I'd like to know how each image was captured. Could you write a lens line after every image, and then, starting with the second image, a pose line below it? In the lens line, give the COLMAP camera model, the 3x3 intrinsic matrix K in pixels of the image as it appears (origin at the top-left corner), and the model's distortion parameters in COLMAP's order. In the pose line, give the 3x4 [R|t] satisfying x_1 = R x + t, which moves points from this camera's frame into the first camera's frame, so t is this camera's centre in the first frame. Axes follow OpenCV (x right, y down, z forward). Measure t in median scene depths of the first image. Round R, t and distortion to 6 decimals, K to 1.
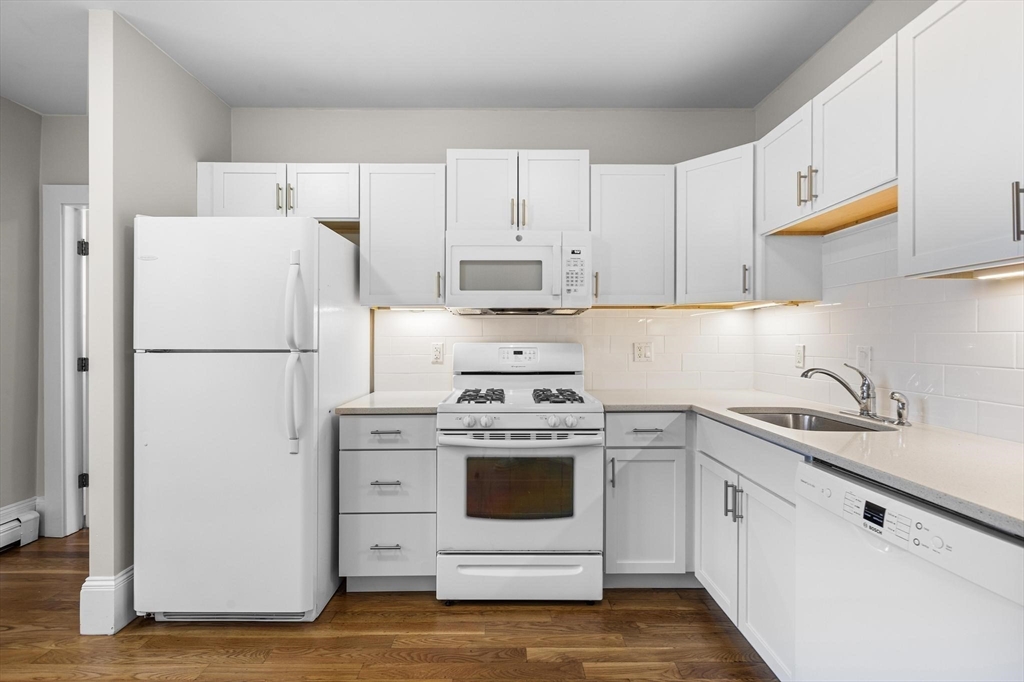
lens RADIAL K [[457.1, 0, 510.3], [0, 457.1, 337.6], [0, 0, 1]] dist [0.002738, 0.000399]
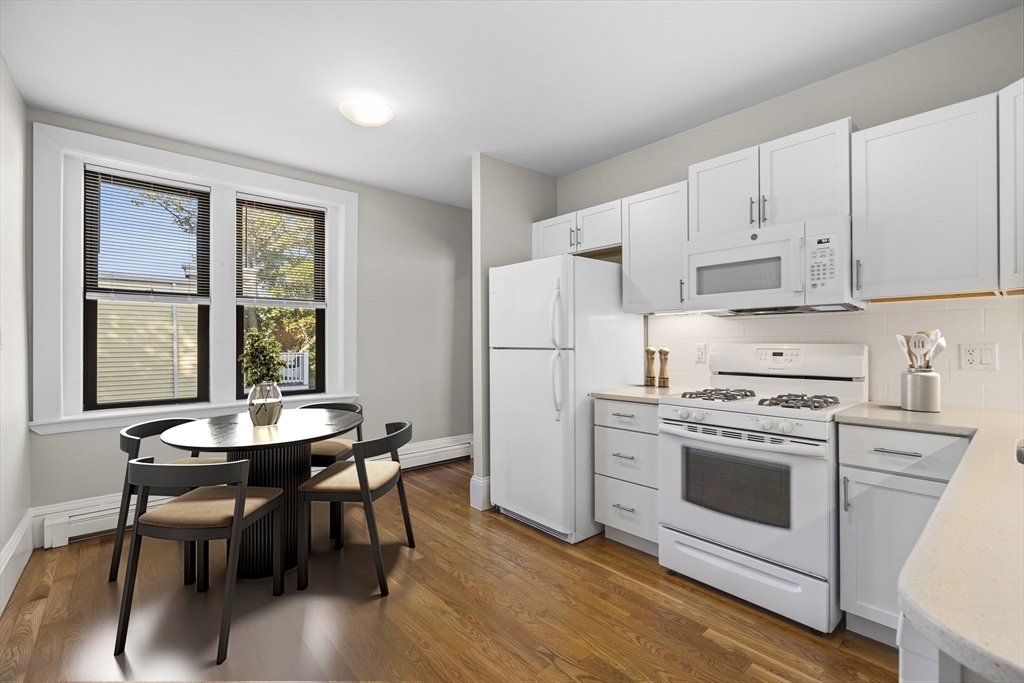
lens RADIAL K [[457.1, 0, 510.3], [0, 457.1, 338.1], [0, 0, 1]] dist [0.002738, 0.000399]
pose [[0.652348, -0.008555, -0.757872, 0.472970], [0.005862, 0.999963, -0.006242, 0.003220], [0.757897, -0.000371, 0.652374, -0.043077]]
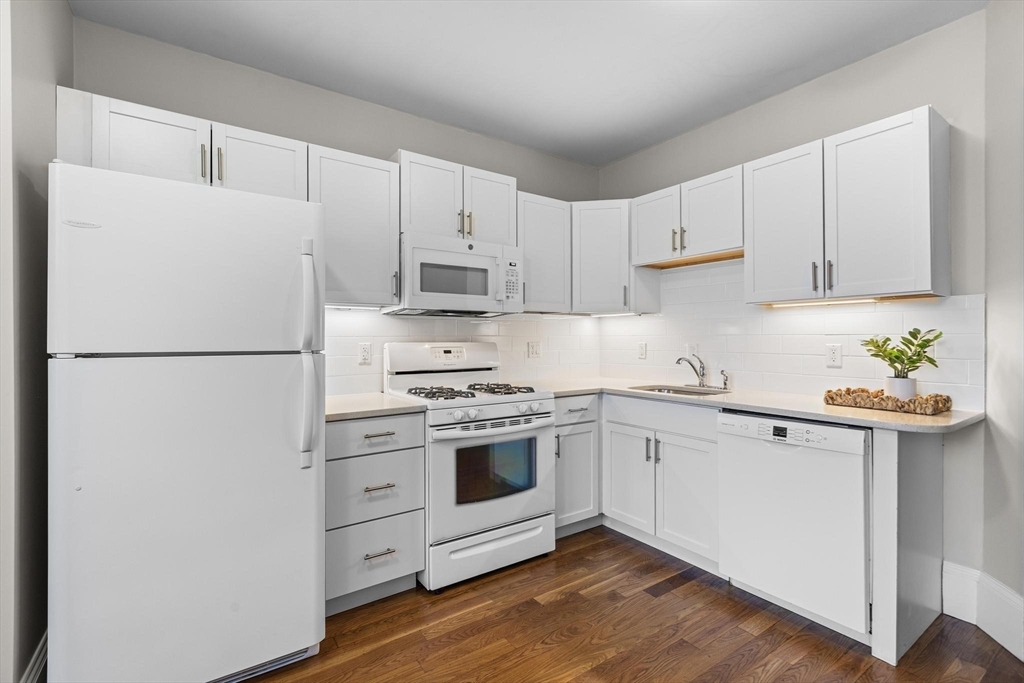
lens RADIAL K [[463.5, 0, 510.9], [0, 463.5, 336.2], [0, 0, 1]] dist [0.001535, 0.000250]
pose [[0.823831, 0.002899, 0.566828, -0.600425], [-0.000275, 0.999989, -0.004714, 0.002003], [-0.566836, 0.003727, 0.823822, 0.032041]]
